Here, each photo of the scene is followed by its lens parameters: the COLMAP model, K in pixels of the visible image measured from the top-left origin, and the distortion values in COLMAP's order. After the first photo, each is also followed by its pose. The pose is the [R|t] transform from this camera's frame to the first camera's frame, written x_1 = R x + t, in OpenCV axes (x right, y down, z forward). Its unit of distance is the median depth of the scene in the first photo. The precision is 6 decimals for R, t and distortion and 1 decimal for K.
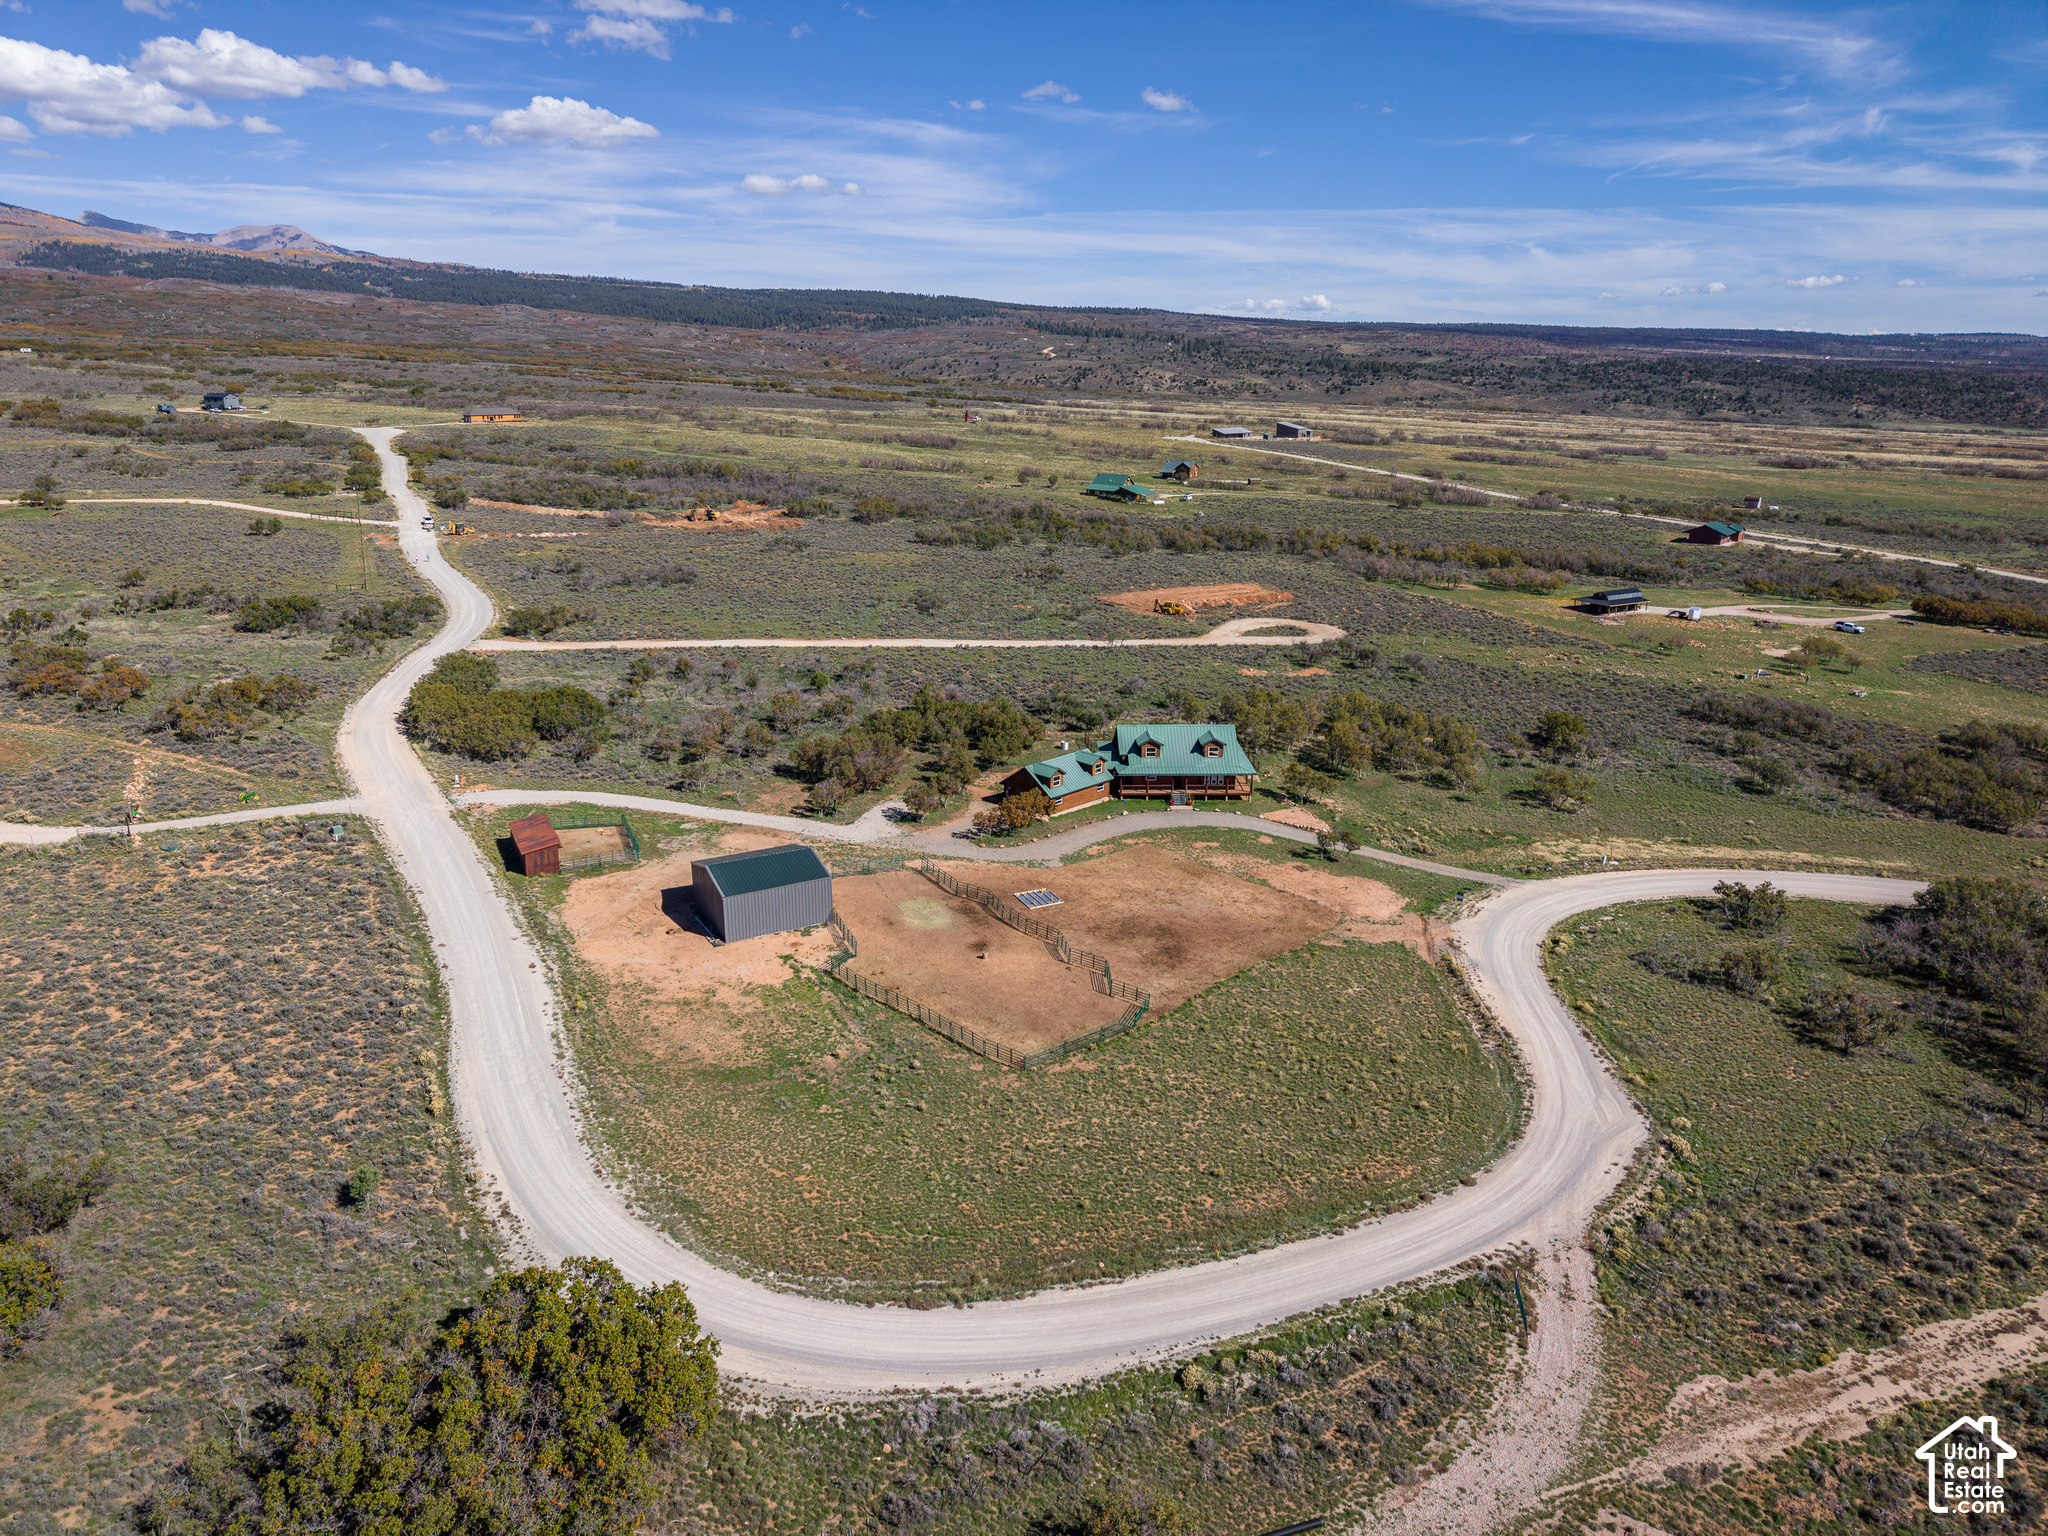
lens RADIAL K [[1364.3, 0, 1020.5], [0, 1364.3, 784.8], [0, 0, 1]] dist [0.037152, -0.037730]
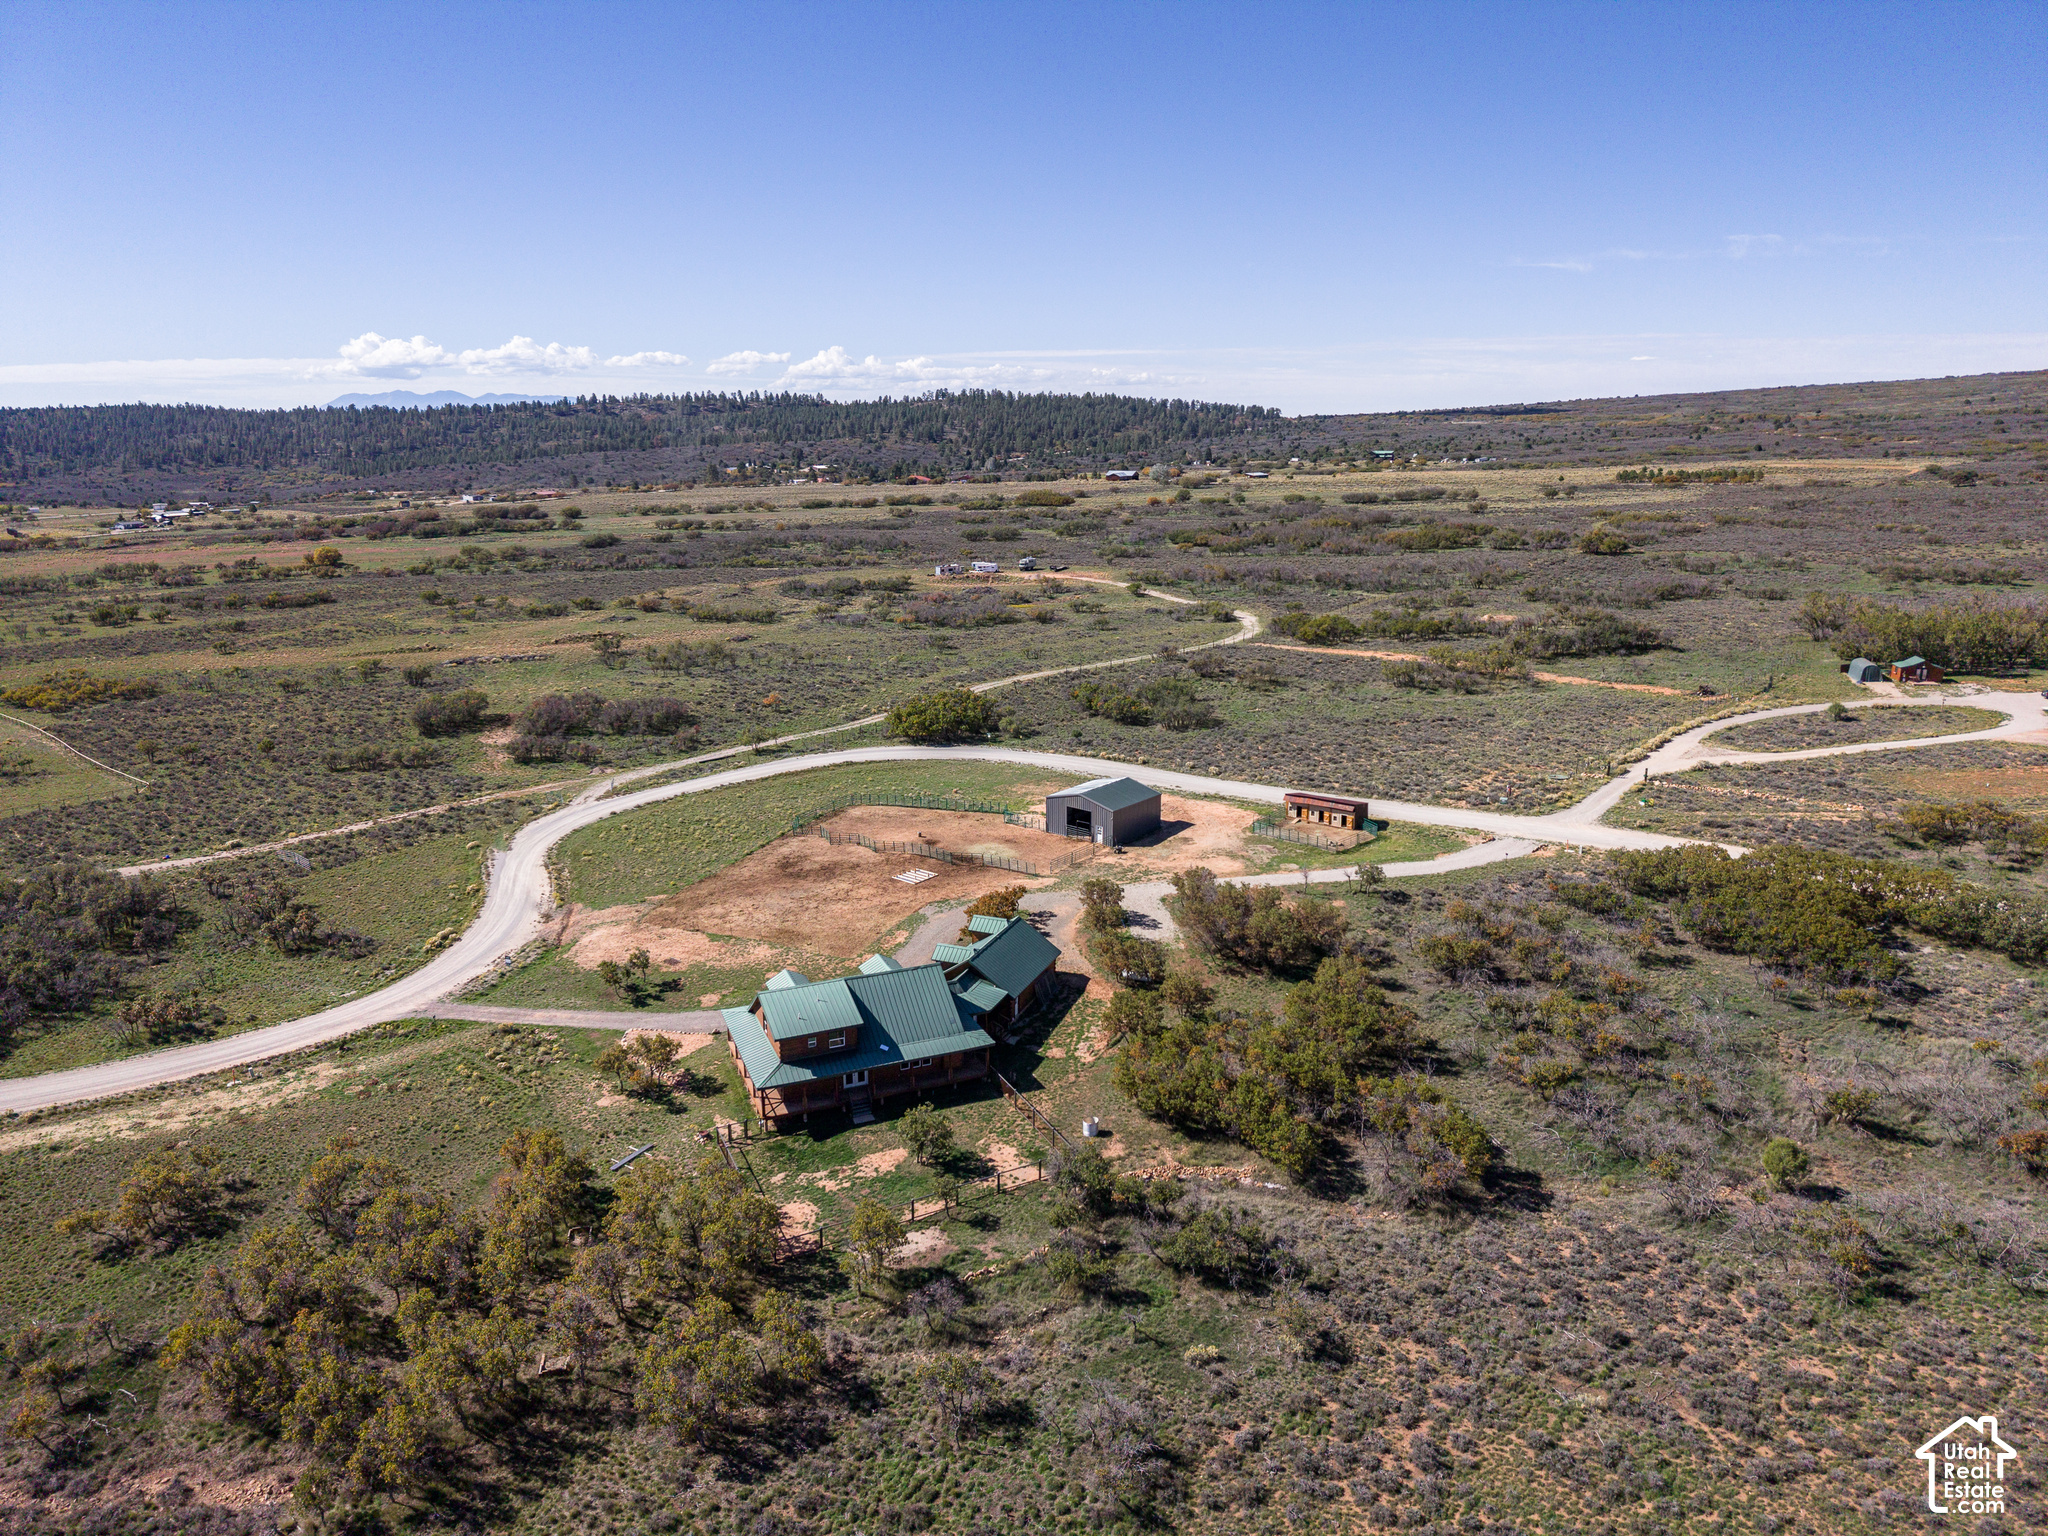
lens RADIAL K [[1364.3, 0, 1019.7], [0, 1364.3, 773.5], [0, 0, 1]] dist [0.037152, -0.037730]
pose [[-0.928849, 0.096411, -0.357692, 0.263492], [-0.108335, 0.852642, 0.511141, -0.464519], [0.354263, 0.513523, -0.781531, 1.497974]]
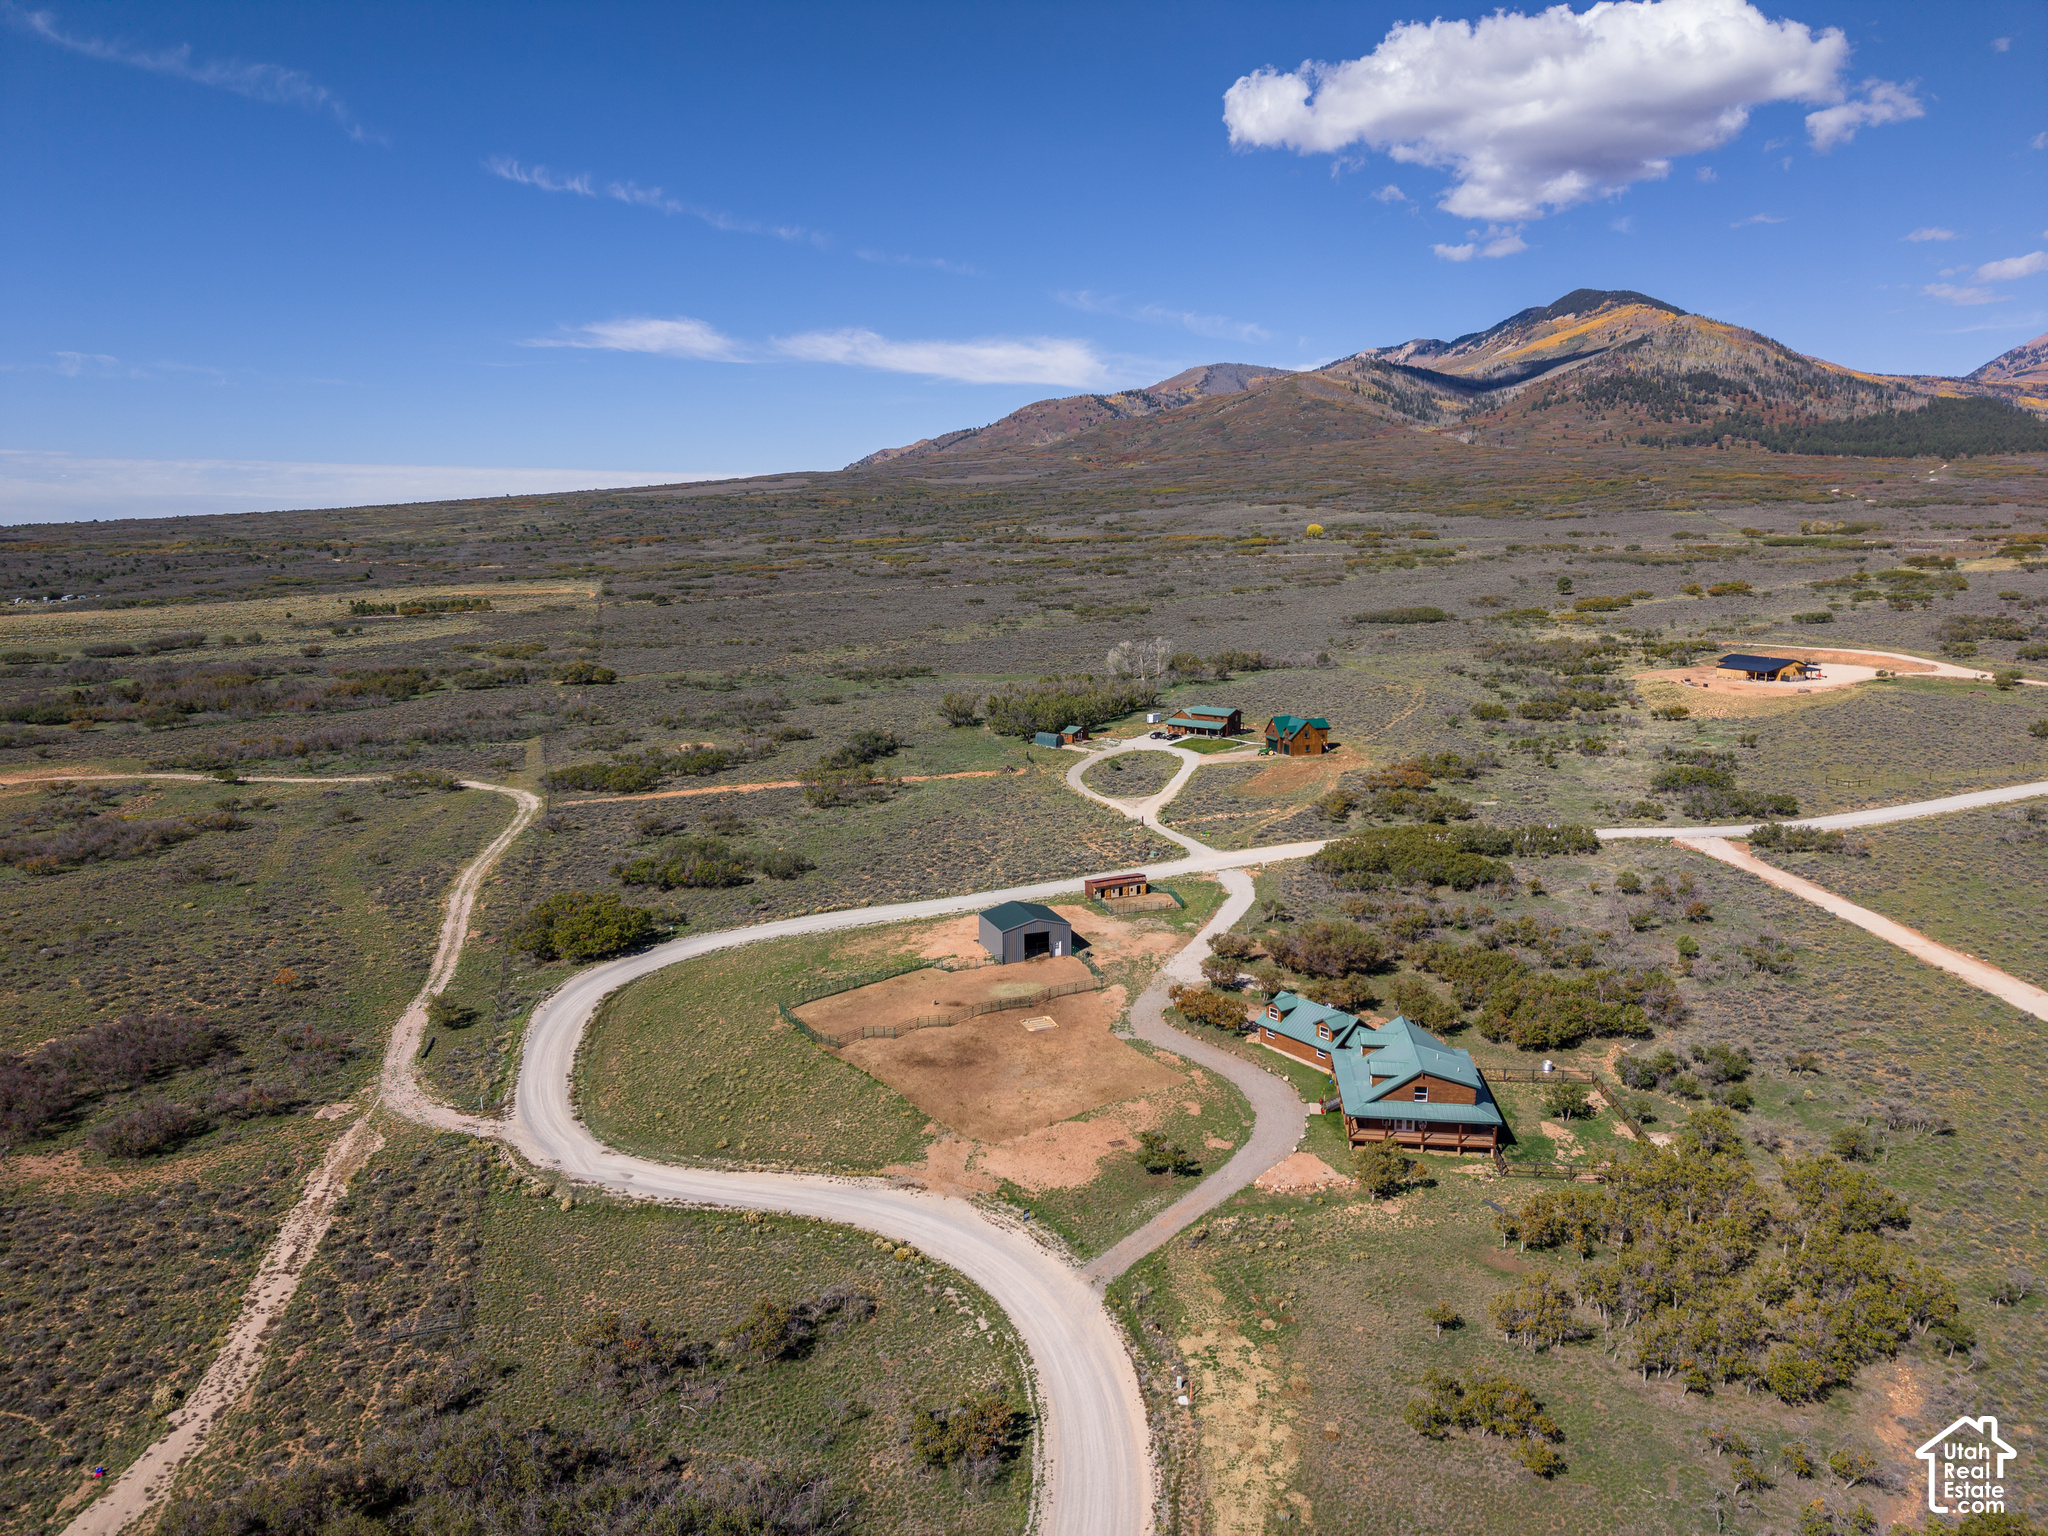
lens RADIAL K [[1364.3, 0, 1018.2], [0, 1364.3, 760.4], [0, 0, 1]] dist [0.037152, -0.037730]
pose [[-0.147974, 0.168998, -0.974445, 0.935056], [-0.287314, 0.935452, 0.205865, -0.307699], [0.946337, 0.310434, -0.089867, 0.812413]]
